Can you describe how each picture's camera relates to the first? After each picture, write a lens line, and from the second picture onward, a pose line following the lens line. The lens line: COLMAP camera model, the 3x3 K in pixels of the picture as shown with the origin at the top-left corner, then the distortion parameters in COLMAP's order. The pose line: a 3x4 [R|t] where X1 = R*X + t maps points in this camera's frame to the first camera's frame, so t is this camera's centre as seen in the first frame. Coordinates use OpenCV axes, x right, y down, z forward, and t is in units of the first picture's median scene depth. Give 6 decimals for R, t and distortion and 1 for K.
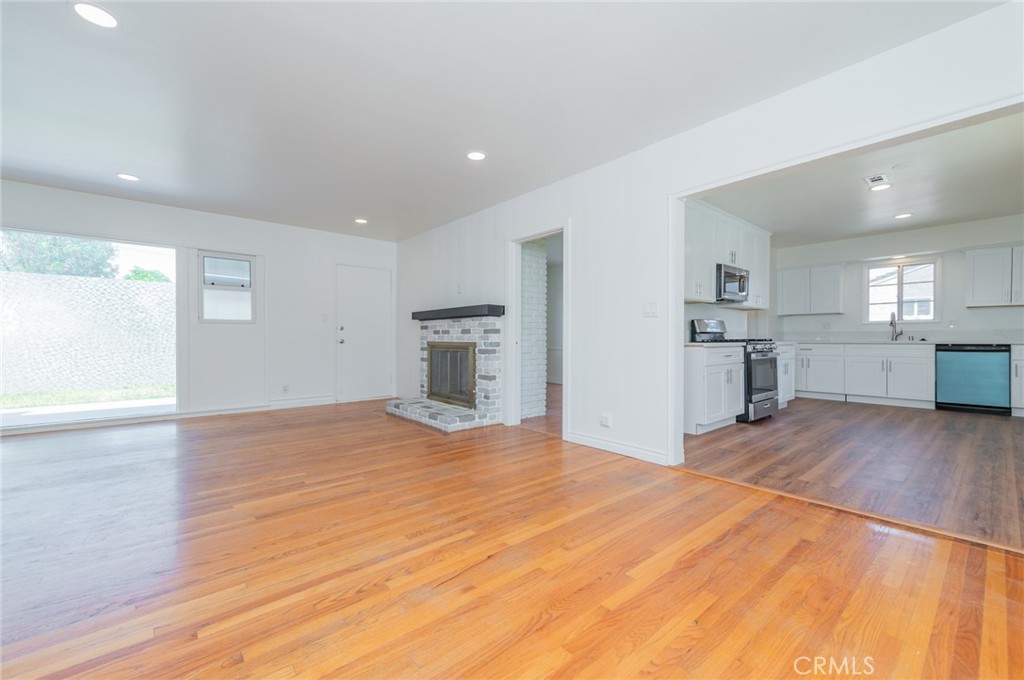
lens RADIAL K [[406.3, 0, 532.2], [0, 406.3, 340.6], [0, 0, 1]] dist [0.012749, -0.000263]
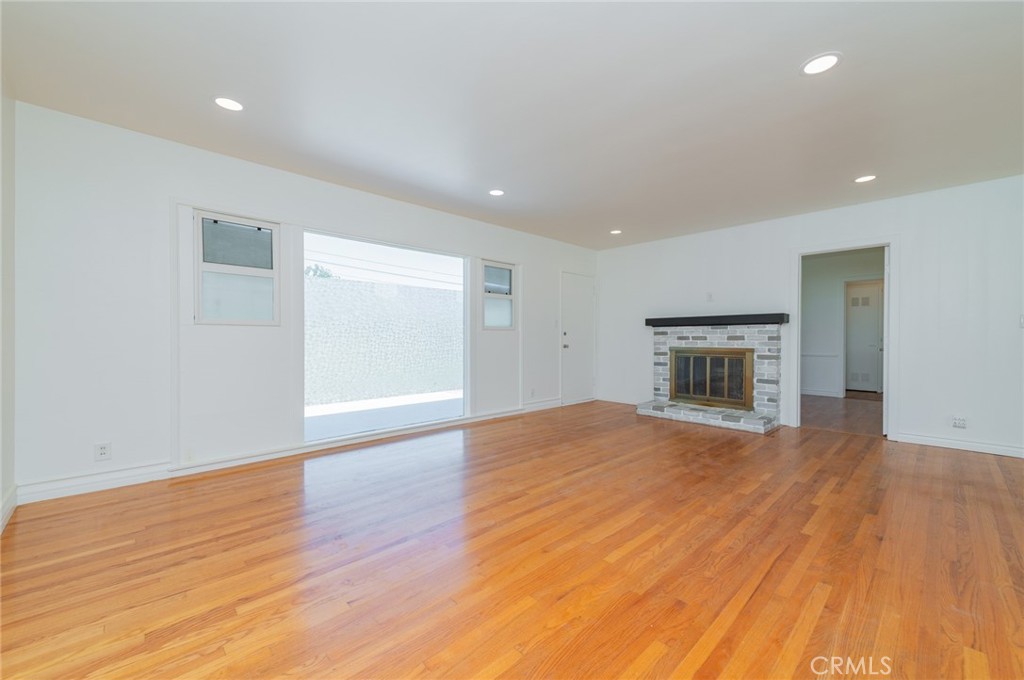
lens RADIAL K [[406.3, 0, 532.2], [0, 406.3, 340.6], [0, 0, 1]] dist [0.012749, -0.000263]
pose [[0.998439, -0.001069, 0.055835, -0.785313], [0.000965, 0.999998, 0.001888, -0.018902], [-0.055837, -0.001831, 0.998438, -0.029919]]
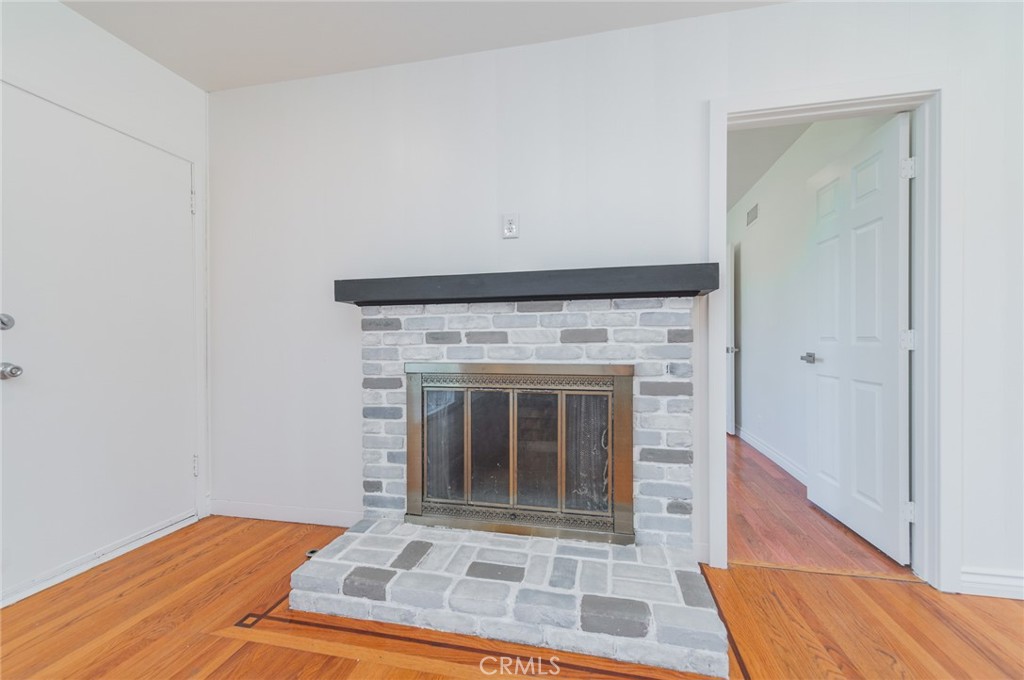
lens RADIAL K [[428.9, 0, 512.0], [0, 428.9, 340.0], [0, 0, 1]] dist [0.000940, -0.000116]
pose [[0.824690, -0.005245, 0.565561, -0.464002], [0.009355, 0.999947, -0.004367, -0.018547], [-0.565508, 0.008892, 0.824695, 0.741930]]
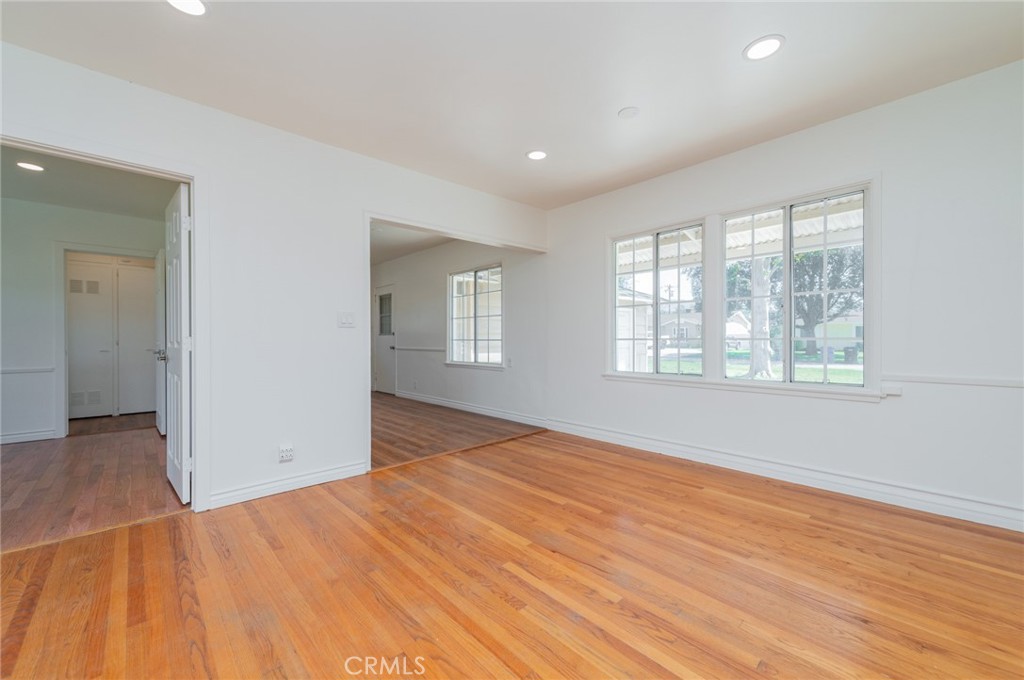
lens RADIAL K [[412.5, 0, 496.4], [0, 412.5, 338.5], [0, 0, 1]] dist [0.010392, -0.000111]
pose [[0.008333, 0.001770, 0.999964, -0.477480], [0.009640, 0.999952, -0.001850, -0.017337], [-0.999919, 0.009655, 0.008316, 0.444968]]
